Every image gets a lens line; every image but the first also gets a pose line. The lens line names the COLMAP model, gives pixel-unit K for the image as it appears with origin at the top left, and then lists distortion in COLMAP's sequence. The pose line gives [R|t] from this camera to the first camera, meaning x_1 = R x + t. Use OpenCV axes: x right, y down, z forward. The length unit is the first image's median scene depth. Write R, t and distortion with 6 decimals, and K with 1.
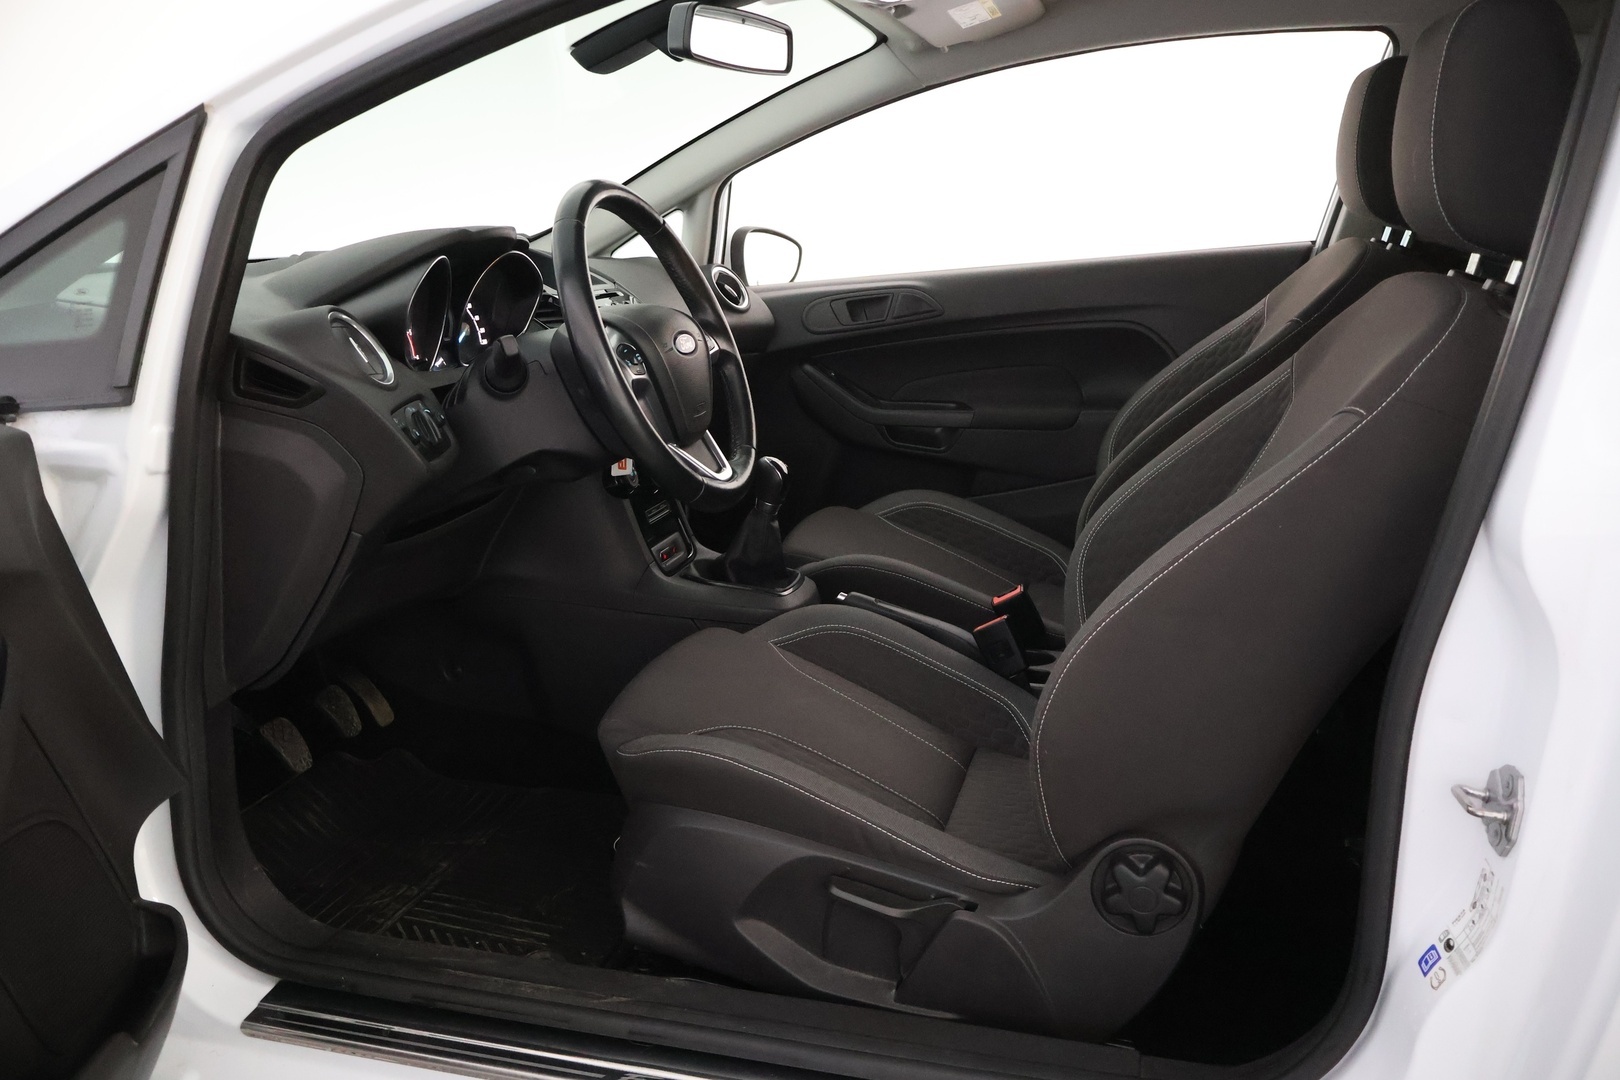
lens RADIAL K [[1387.4, 0, 810.0], [0, 1387.4, 540.0], [0, 0, 1]] dist [0.002979, -0.004656]
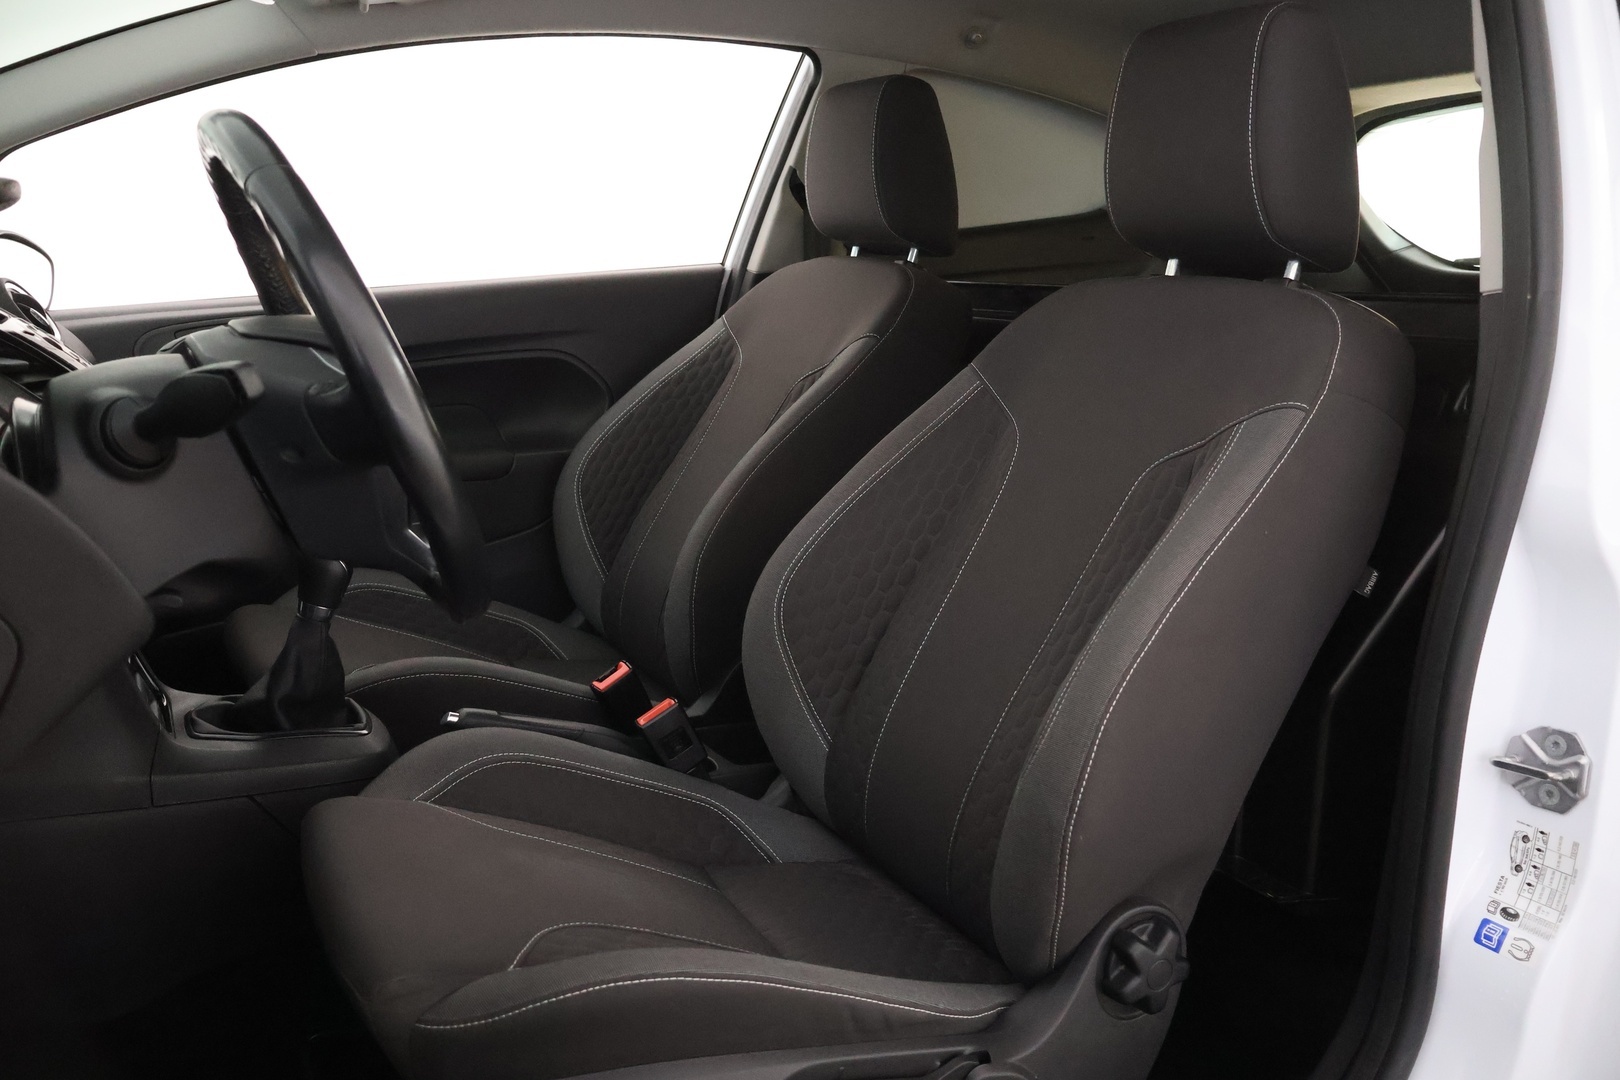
lens RADIAL K [[1371.5, 0, 814.8], [0, 1371.5, 525.0], [0, 0, 1]] dist [0.000656, -0.014078]
pose [[0.723355, -0.103921, 0.682611, -0.340598], [0.136162, 0.990665, 0.006530, -0.041022], [-0.676917, 0.088222, 0.730753, 0.348911]]
